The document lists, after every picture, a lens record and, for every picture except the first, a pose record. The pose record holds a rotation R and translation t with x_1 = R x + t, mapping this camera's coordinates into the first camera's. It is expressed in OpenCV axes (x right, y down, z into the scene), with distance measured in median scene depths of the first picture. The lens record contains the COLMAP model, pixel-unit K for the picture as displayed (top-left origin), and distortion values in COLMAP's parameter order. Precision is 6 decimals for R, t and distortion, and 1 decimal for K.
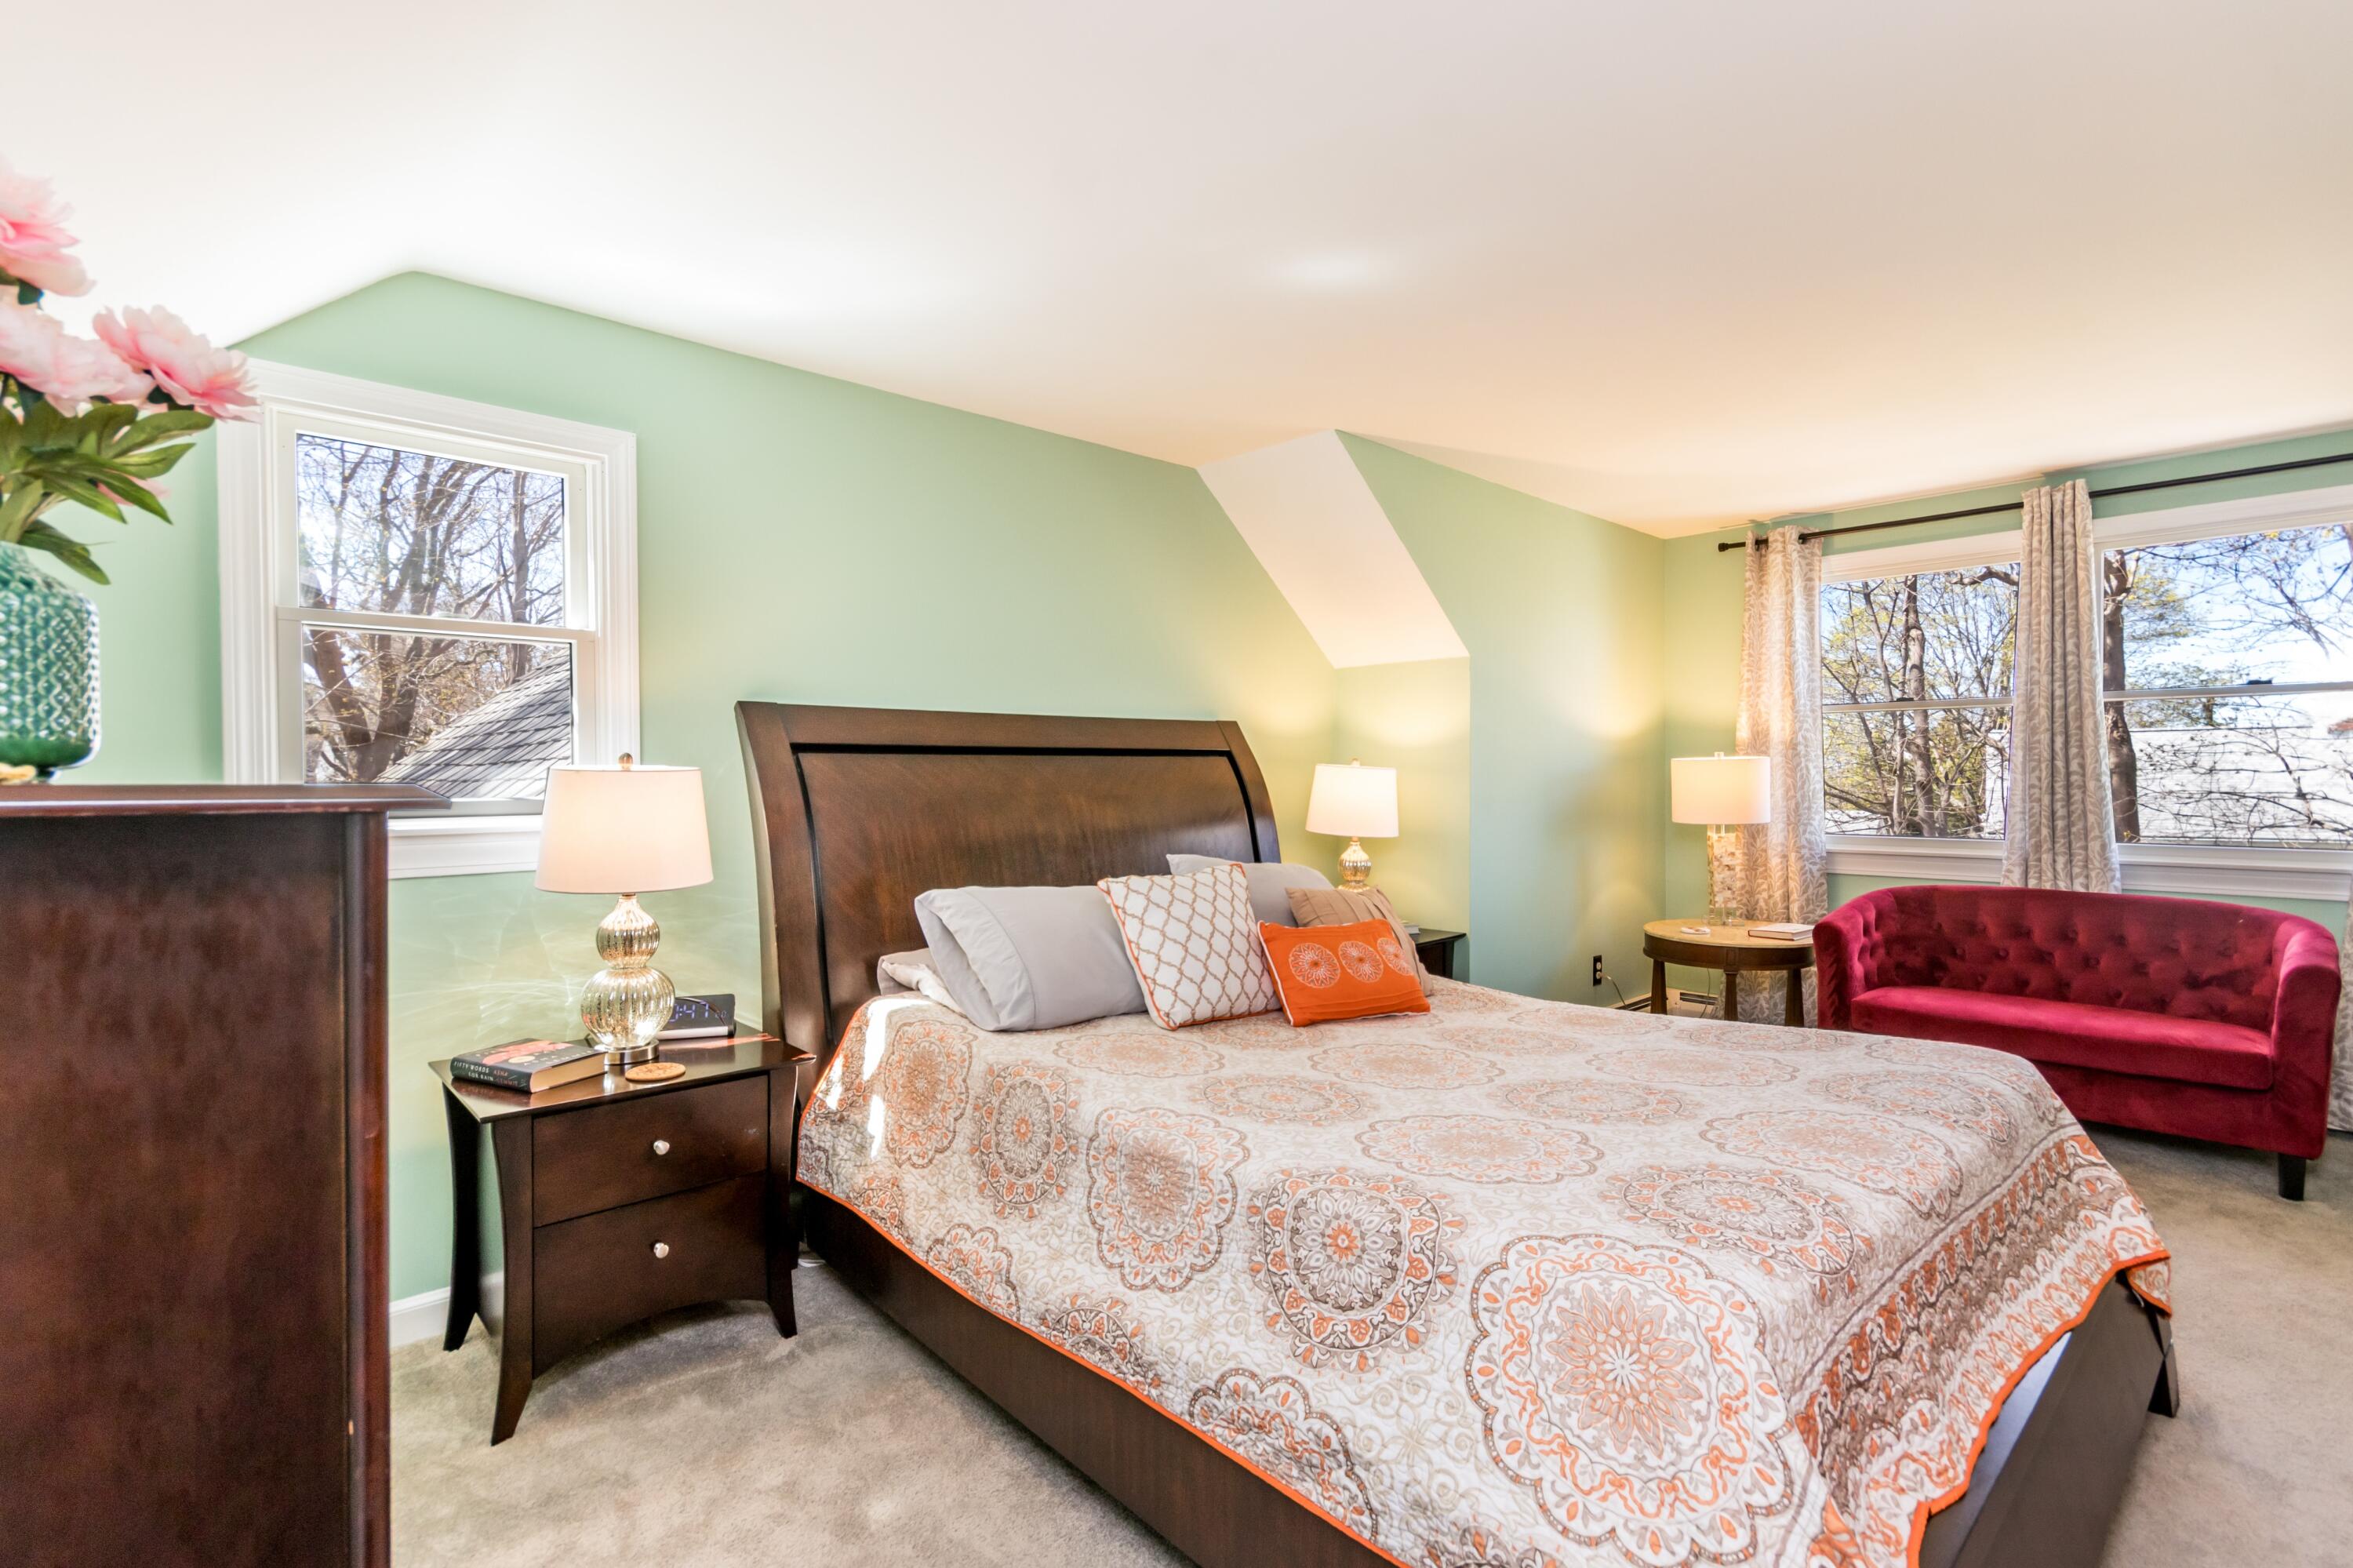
lens RADIAL K [[1086.0, 0, 1173.7], [0, 1086.0, 782.4], [0, 0, 1]] dist [0.009310, 0.002662]
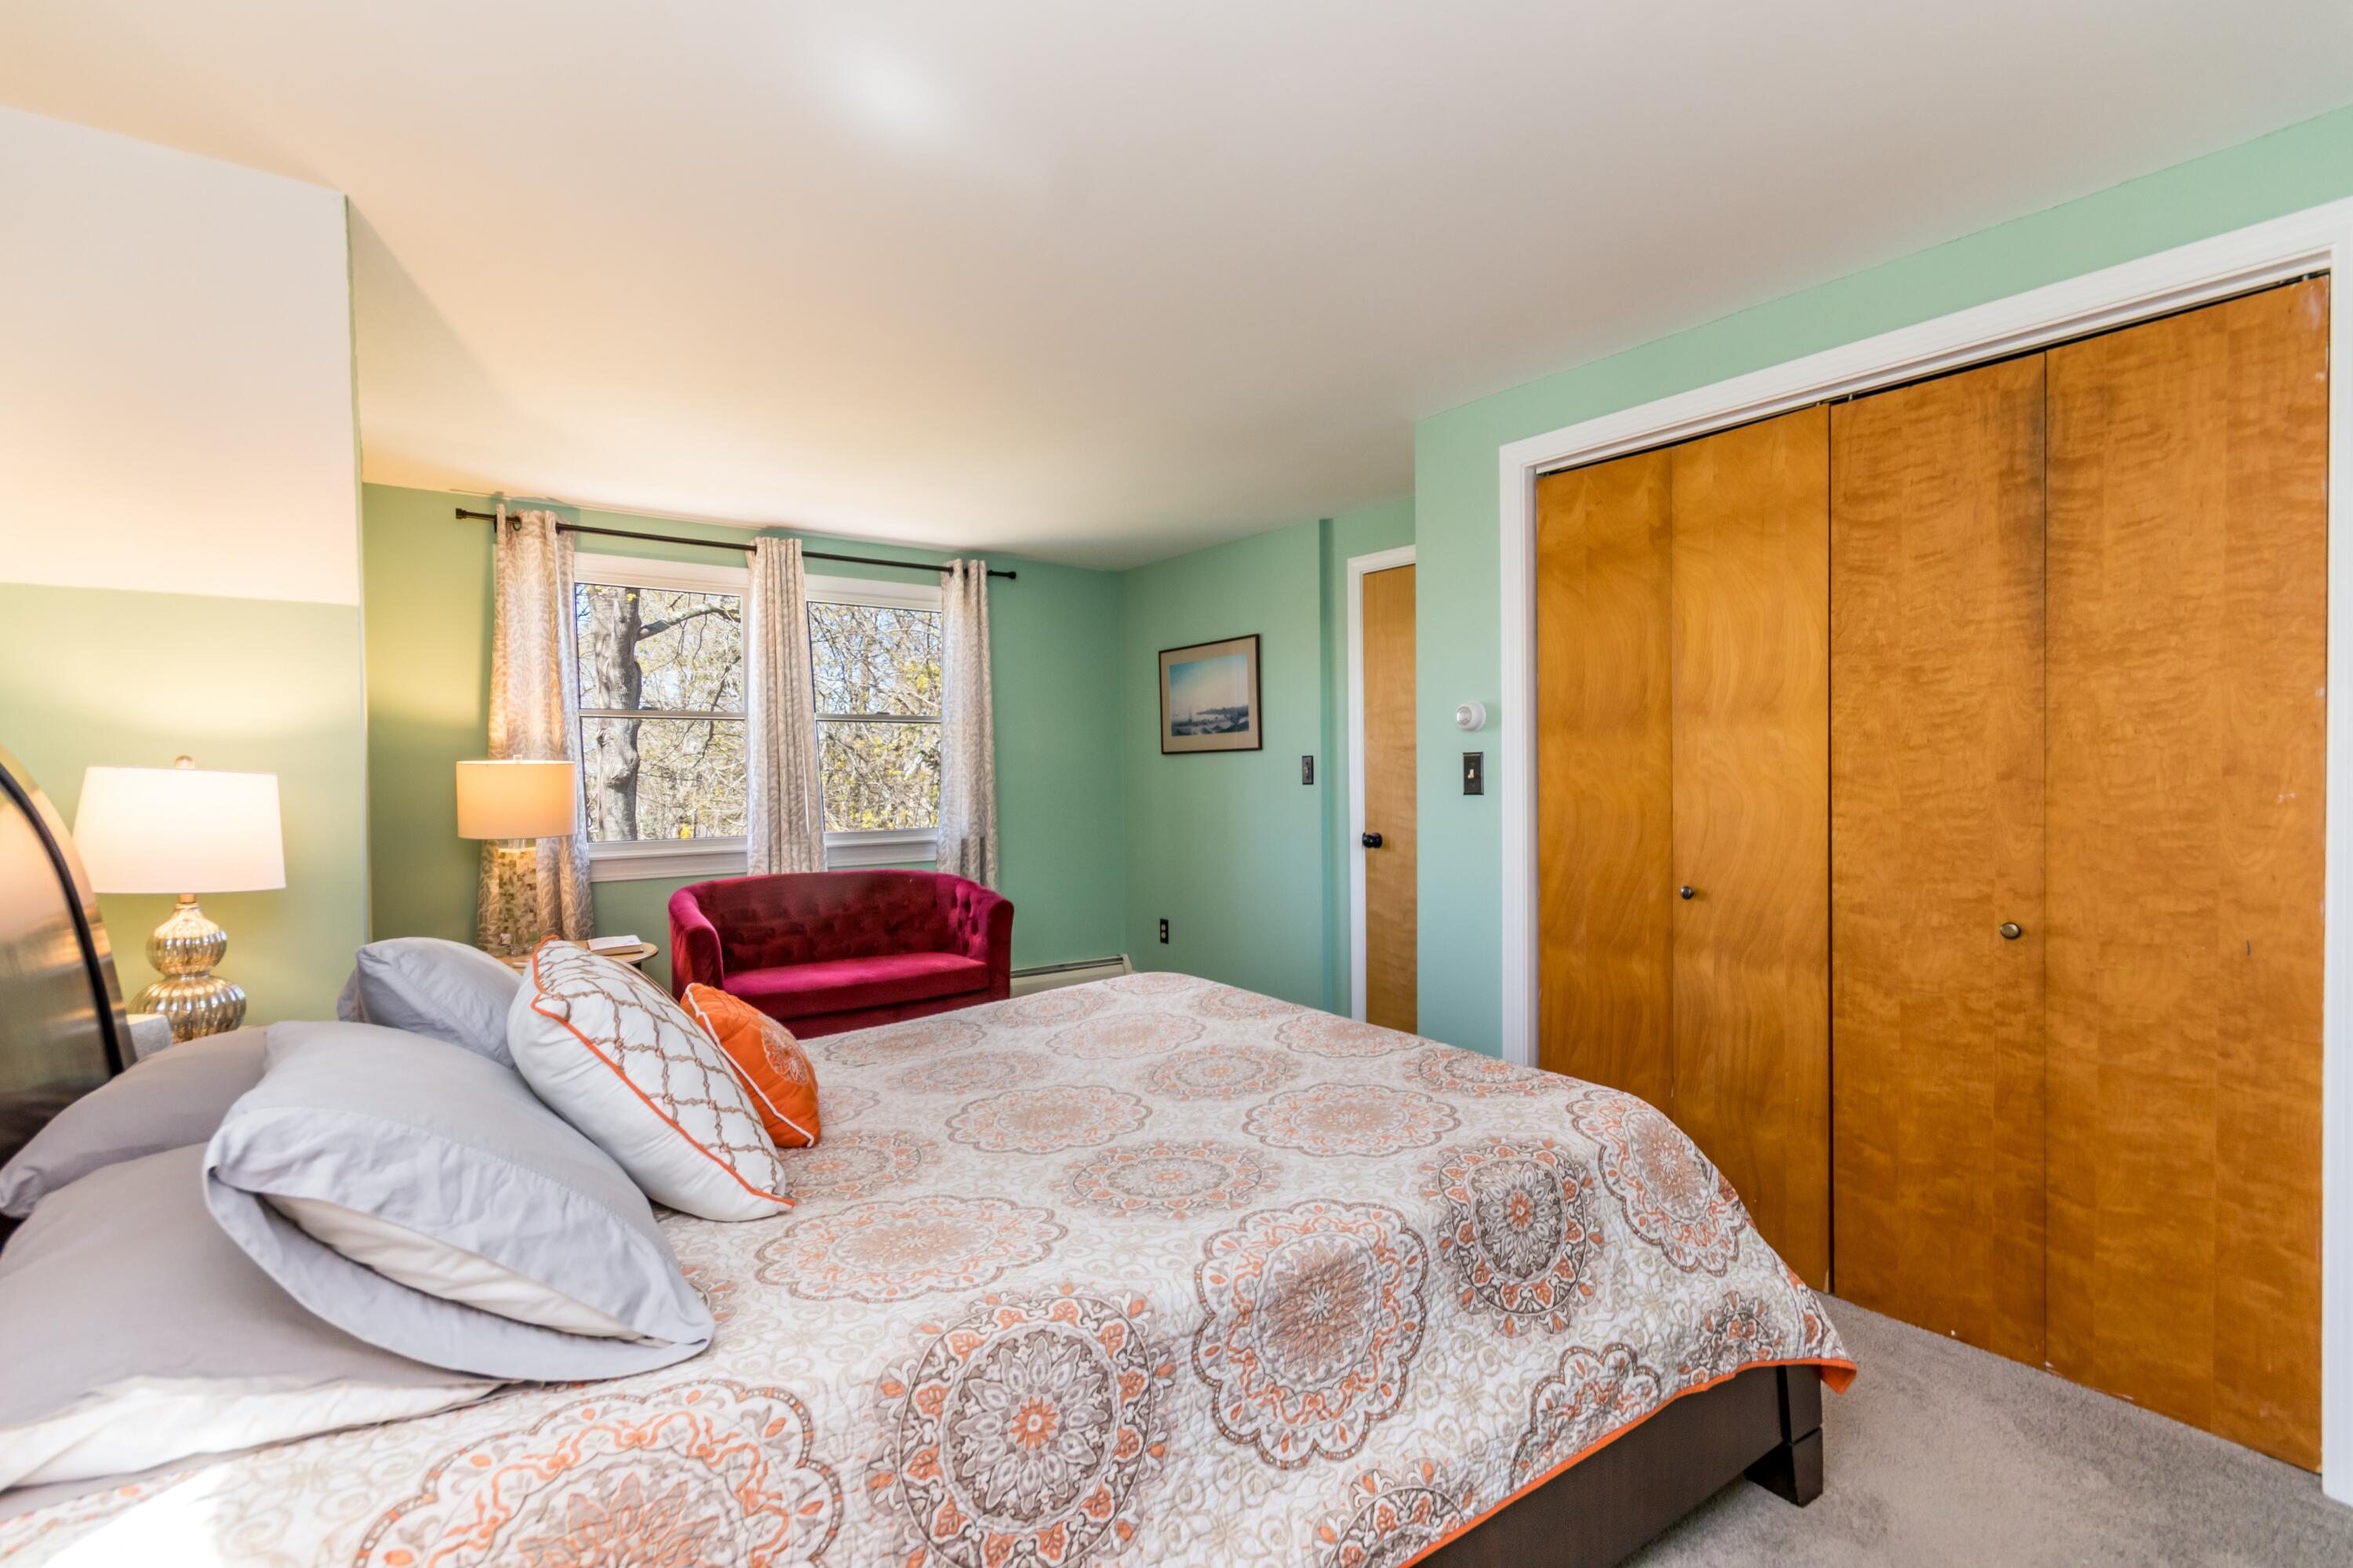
lens RADIAL K [[1086.0, 0, 1171.8], [0, 1086.0, 777.9], [0, 0, 1]] dist [0.009310, 0.002662]
pose [[0.118405, -0.003069, 0.992961, -0.627325], [0.013913, 0.999902, 0.001432, -0.006892], [-0.992868, 0.013646, 0.118436, 0.799310]]
